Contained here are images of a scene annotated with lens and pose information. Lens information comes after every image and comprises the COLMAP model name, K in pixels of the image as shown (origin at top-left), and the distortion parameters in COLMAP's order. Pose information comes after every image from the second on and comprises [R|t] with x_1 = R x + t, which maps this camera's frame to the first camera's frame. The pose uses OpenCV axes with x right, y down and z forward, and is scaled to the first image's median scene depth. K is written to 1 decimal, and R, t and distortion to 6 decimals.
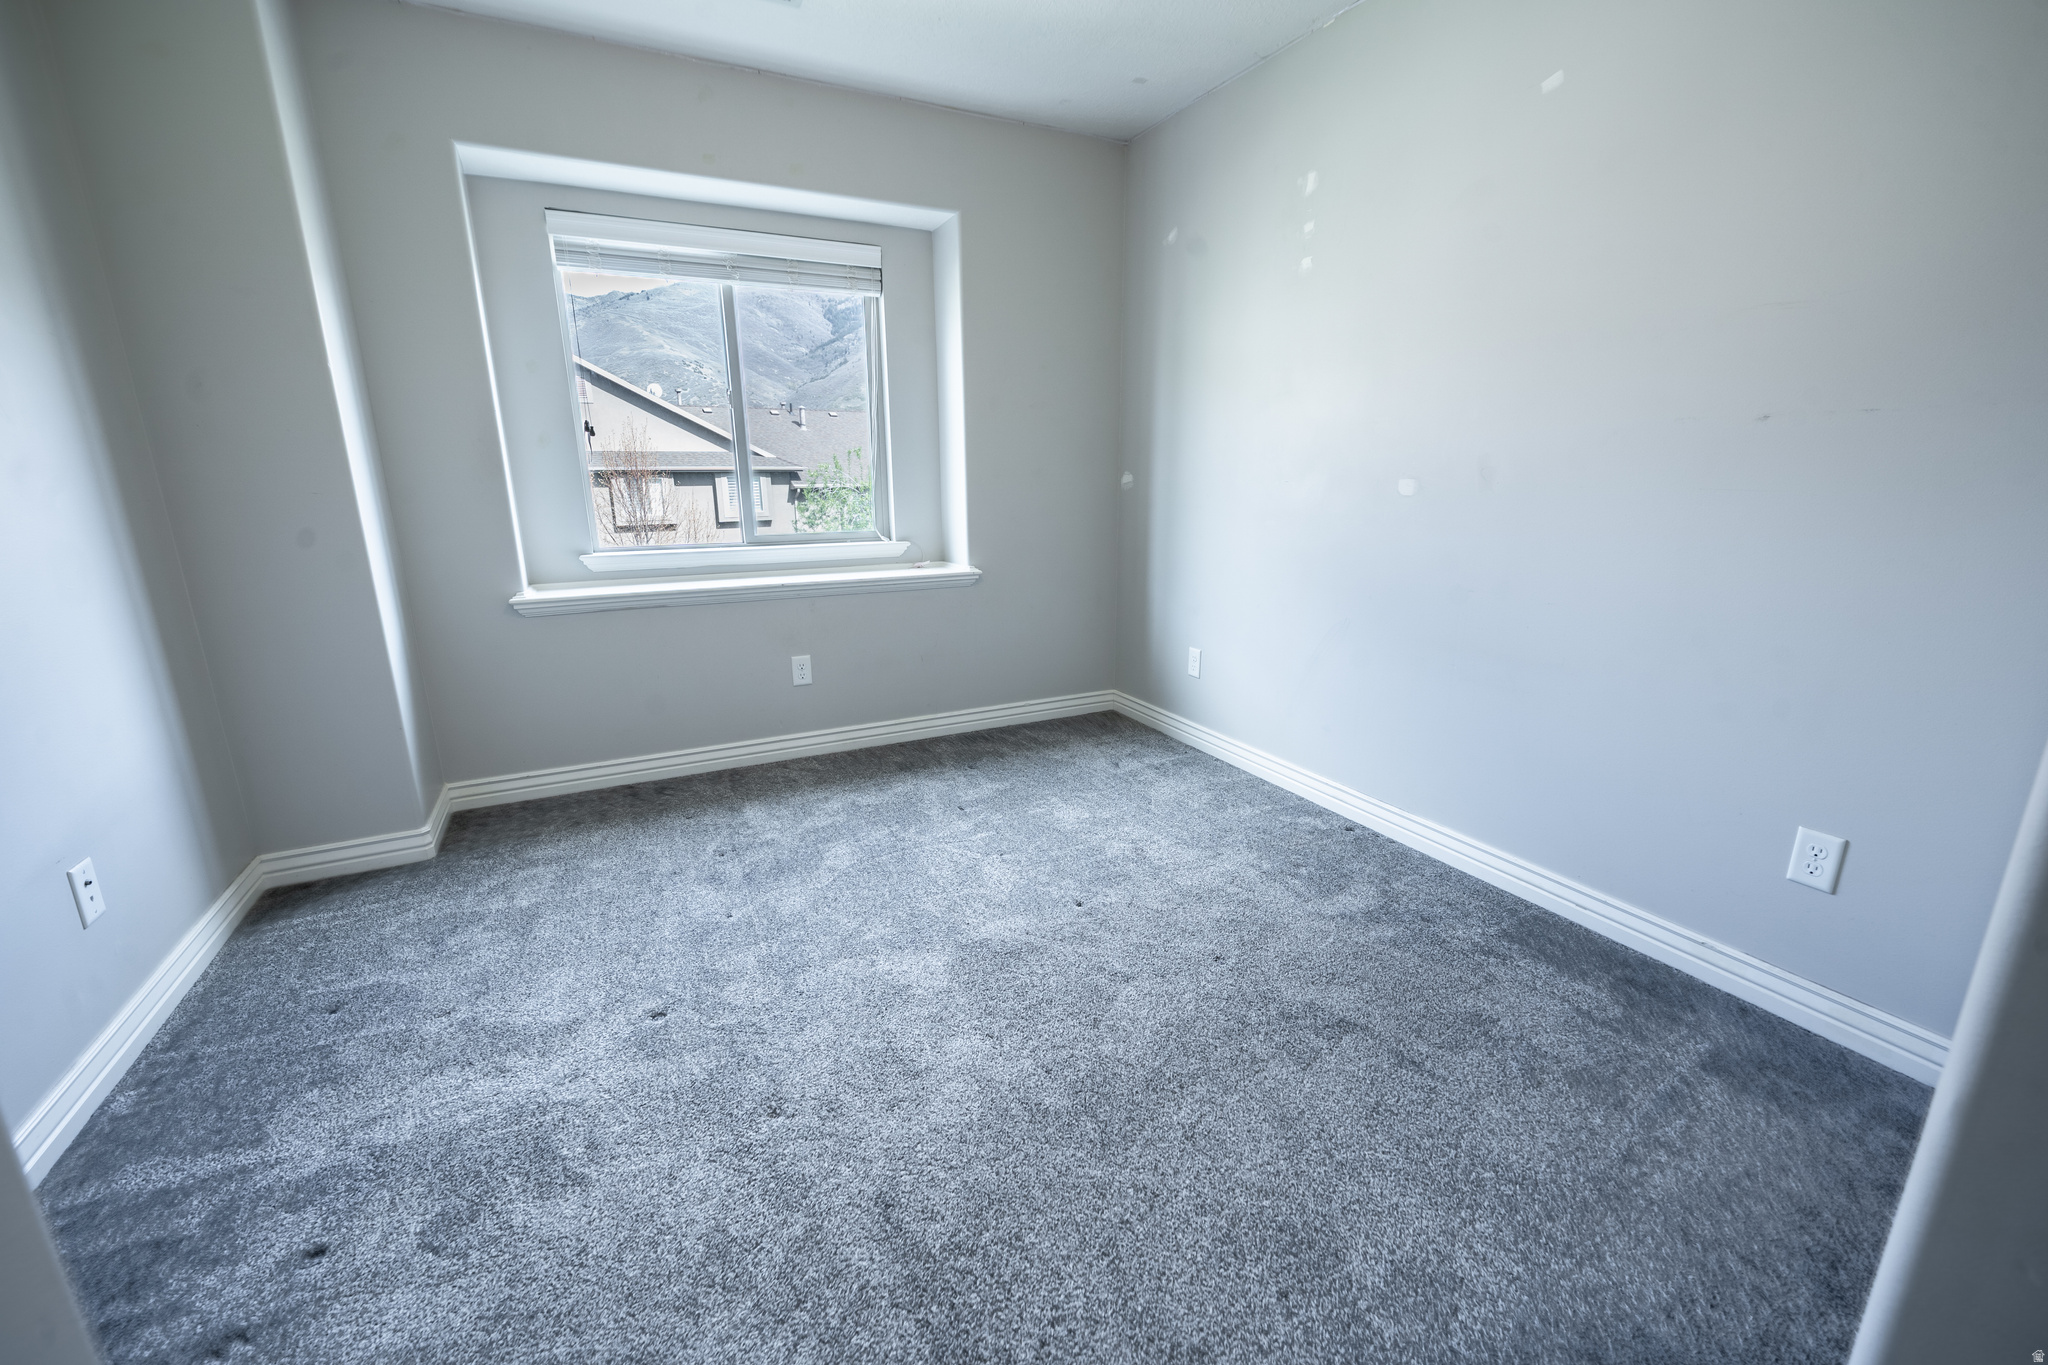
lens RADIAL K [[841.4, 0, 1026.8], [0, 841.4, 680.1], [0, 0, 1]] dist [-0.002251, -0.000398]
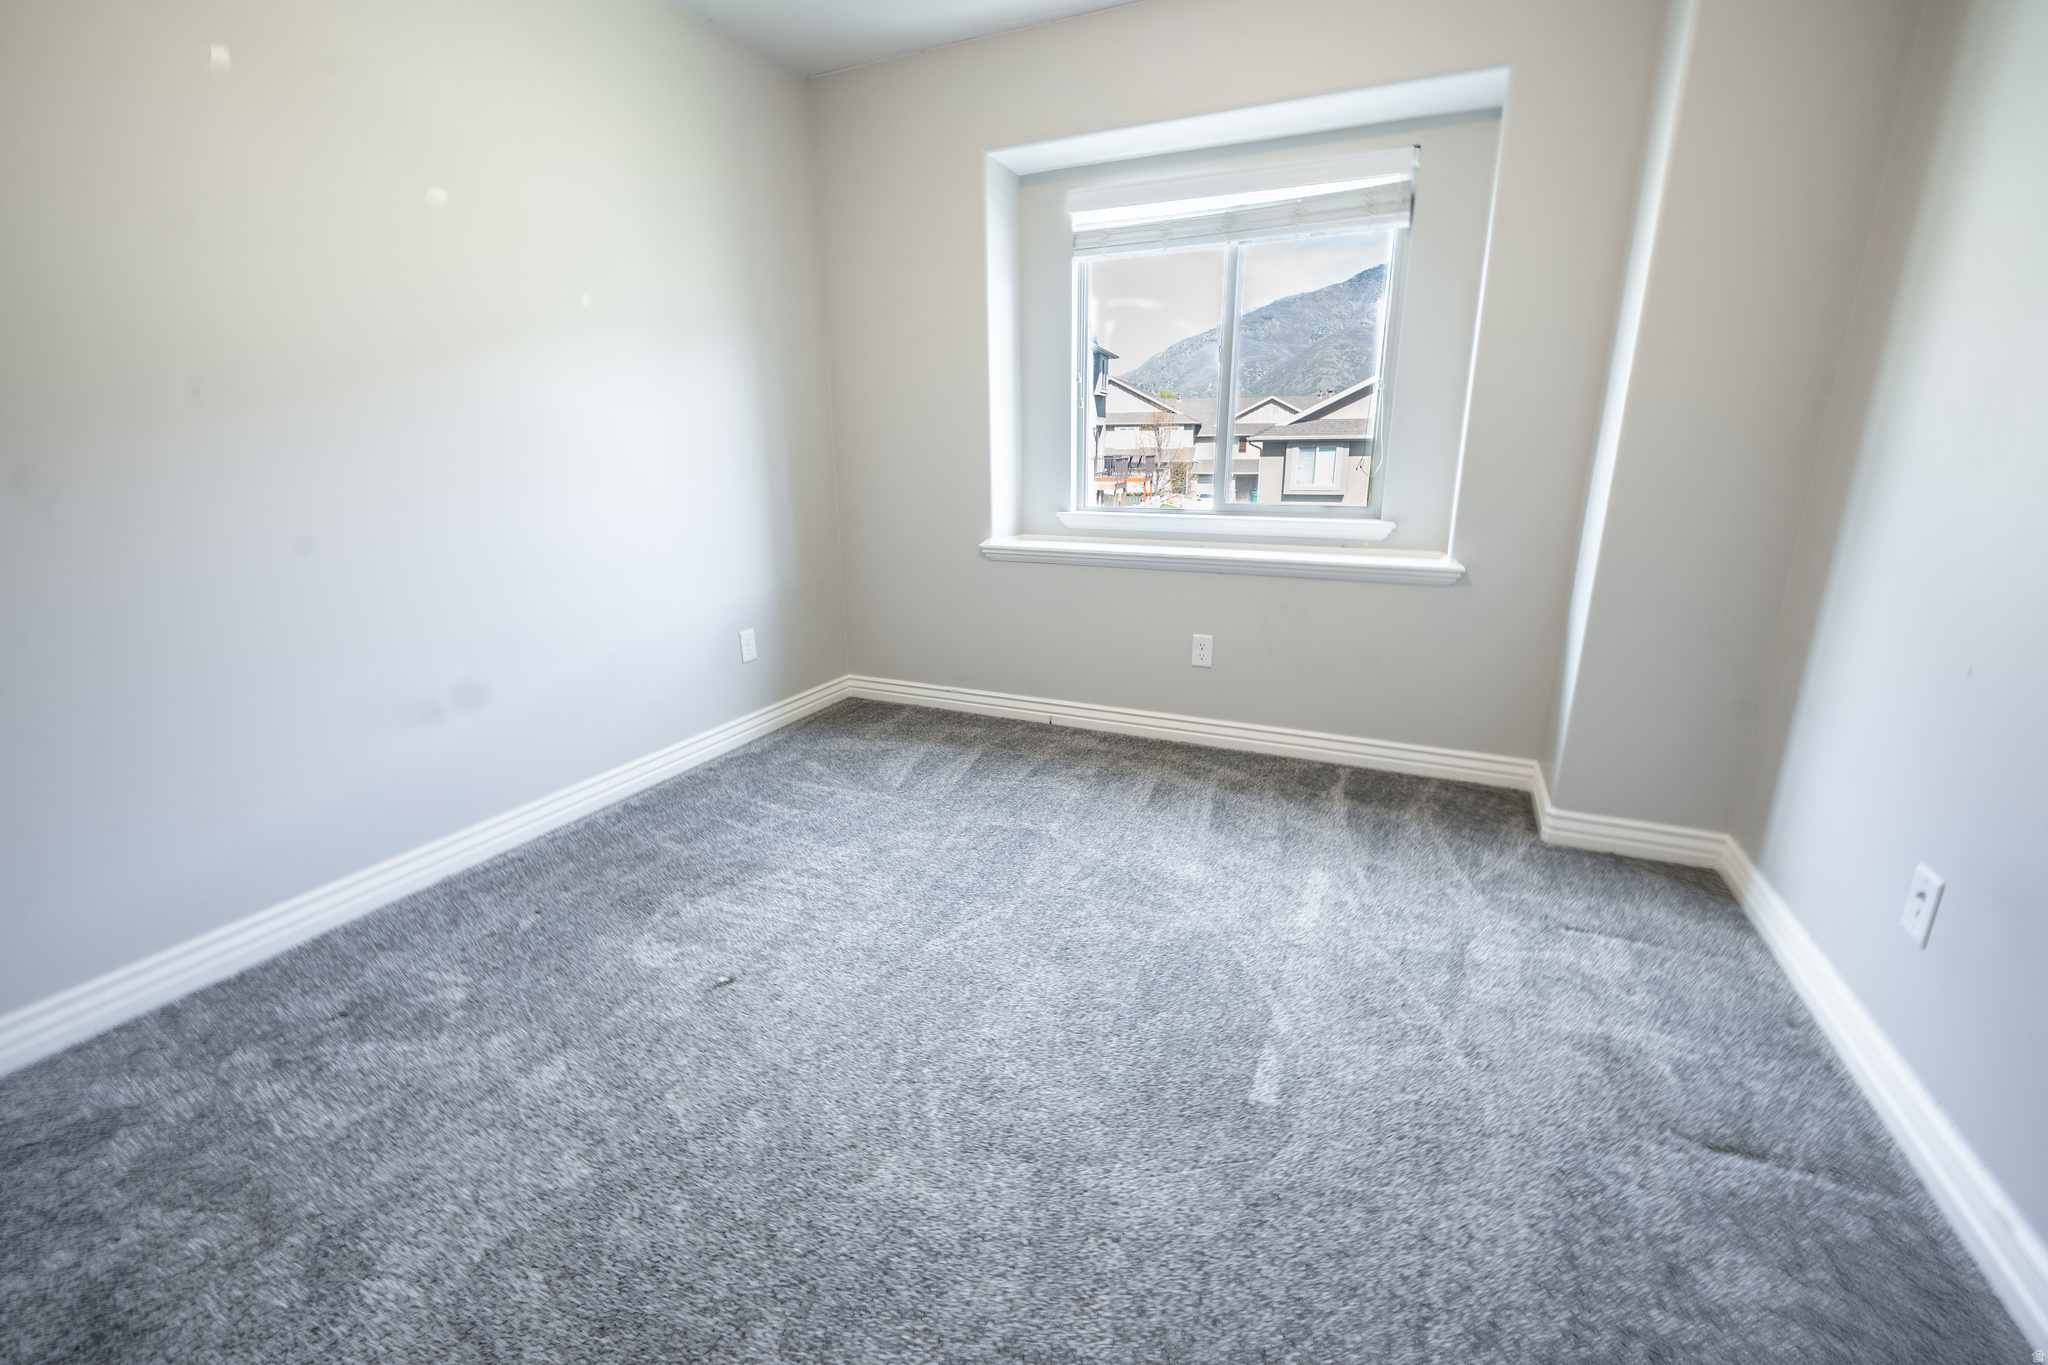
lens RADIAL K [[841.4, 0, 1026.8], [0, 841.4, 680.1], [0, 0, 1]] dist [-0.002251, -0.000398]
pose [[0.640105, 0.206664, -0.739970, 0.286183], [-0.191845, 0.975627, 0.106526, -0.039523], [0.743949, 0.073771, 0.664151, 0.232839]]
